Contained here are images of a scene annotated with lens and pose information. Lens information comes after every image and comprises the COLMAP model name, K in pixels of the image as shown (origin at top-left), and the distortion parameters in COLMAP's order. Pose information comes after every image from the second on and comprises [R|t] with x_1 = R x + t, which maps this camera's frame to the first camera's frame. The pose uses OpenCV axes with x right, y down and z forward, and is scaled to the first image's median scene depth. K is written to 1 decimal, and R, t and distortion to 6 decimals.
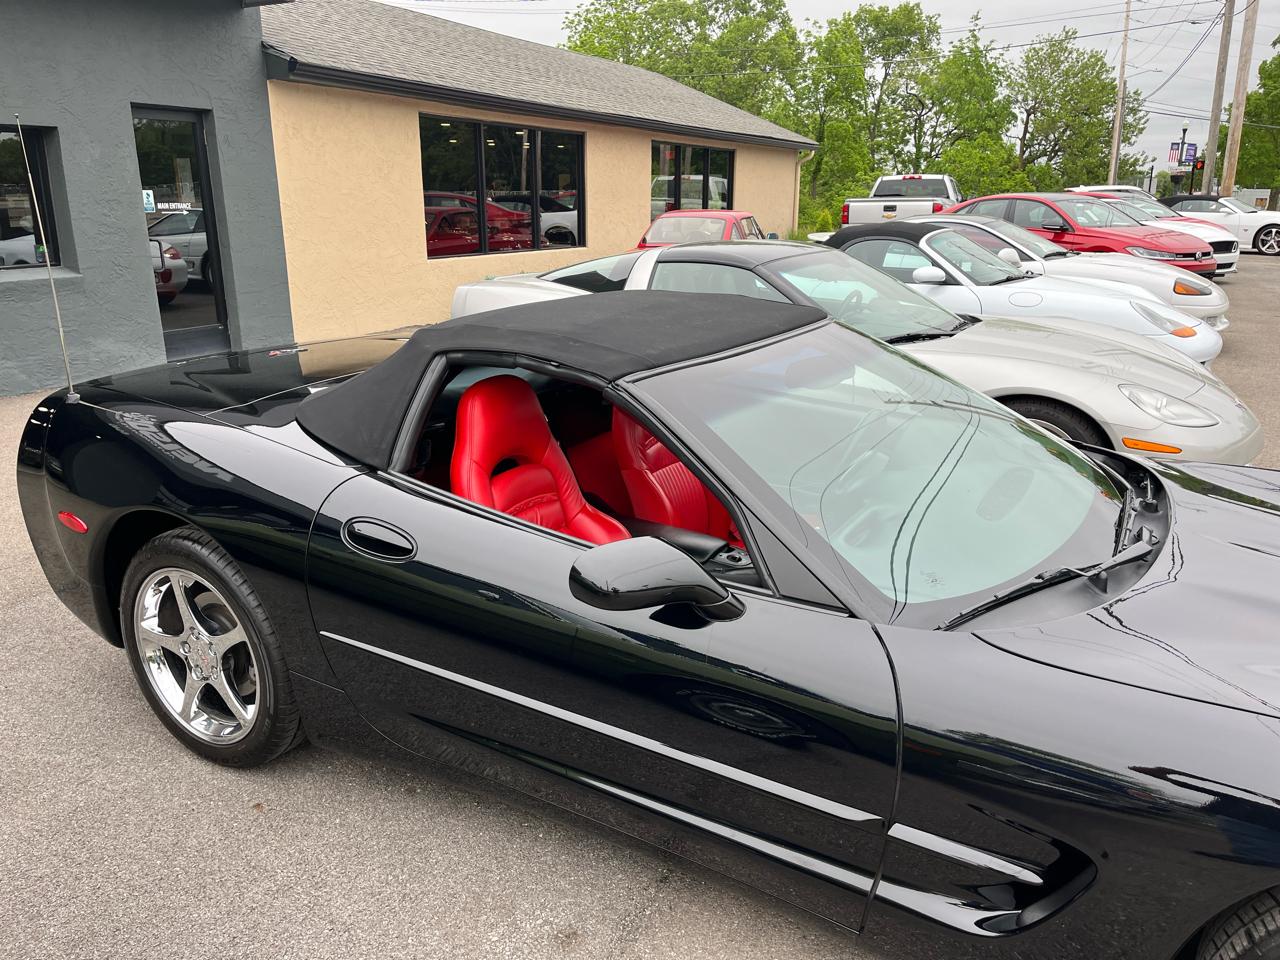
lens RADIAL K [[971.9, 0, 639.2], [0, 971.9, 488.2], [0, 0, 1]] dist [0.078459, -0.106199]
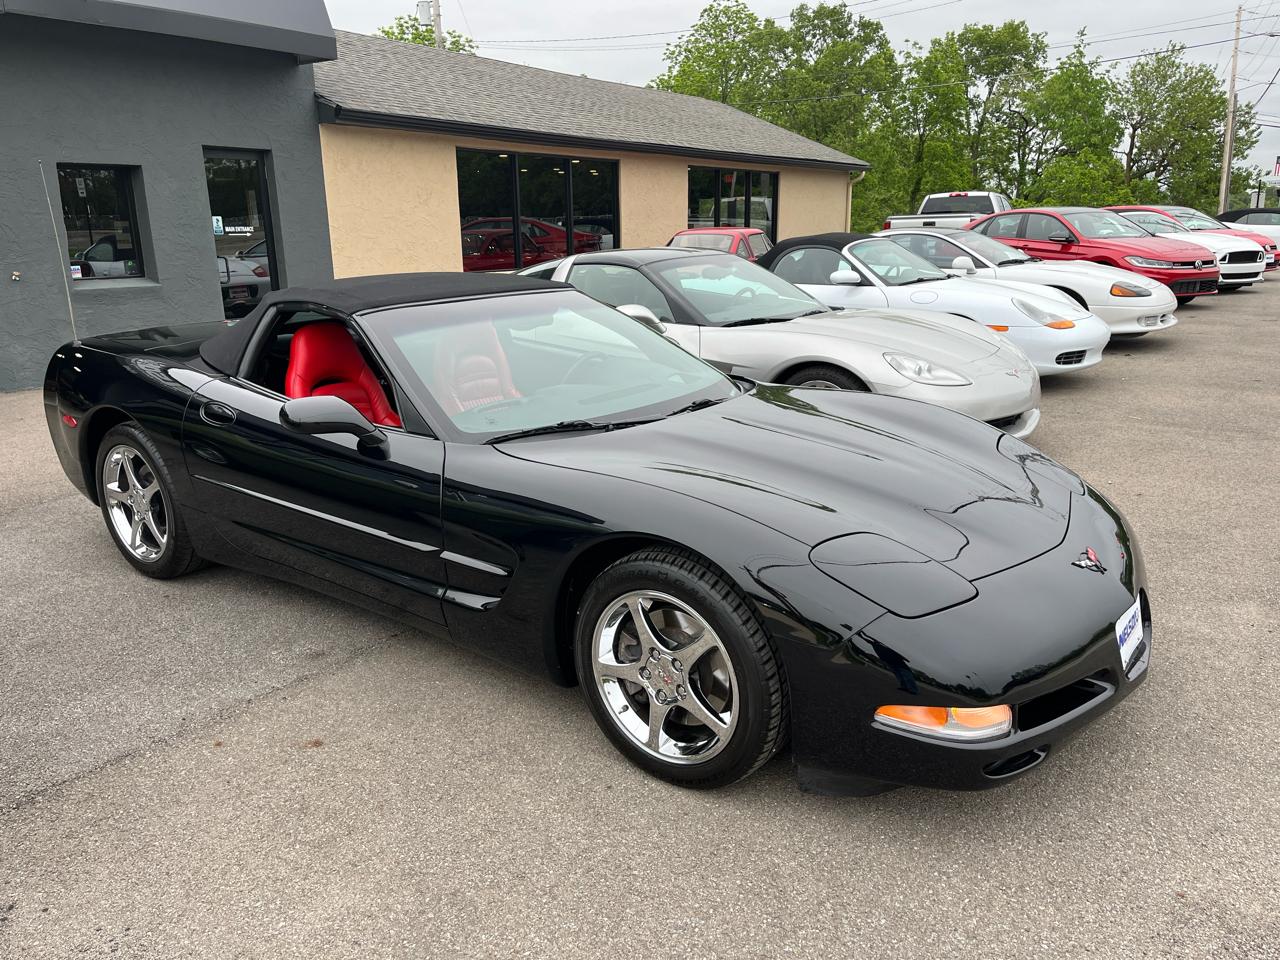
lens RADIAL K [[971.9, 0, 637.9], [0, 971.9, 484.9], [0, 0, 1]] dist [0.078459, -0.106199]
pose [[0.993496, 0.014284, -0.112963, 0.128698], [-0.017225, 0.999536, -0.025107, 0.041521], [0.112552, 0.026890, 0.993282, -0.115145]]
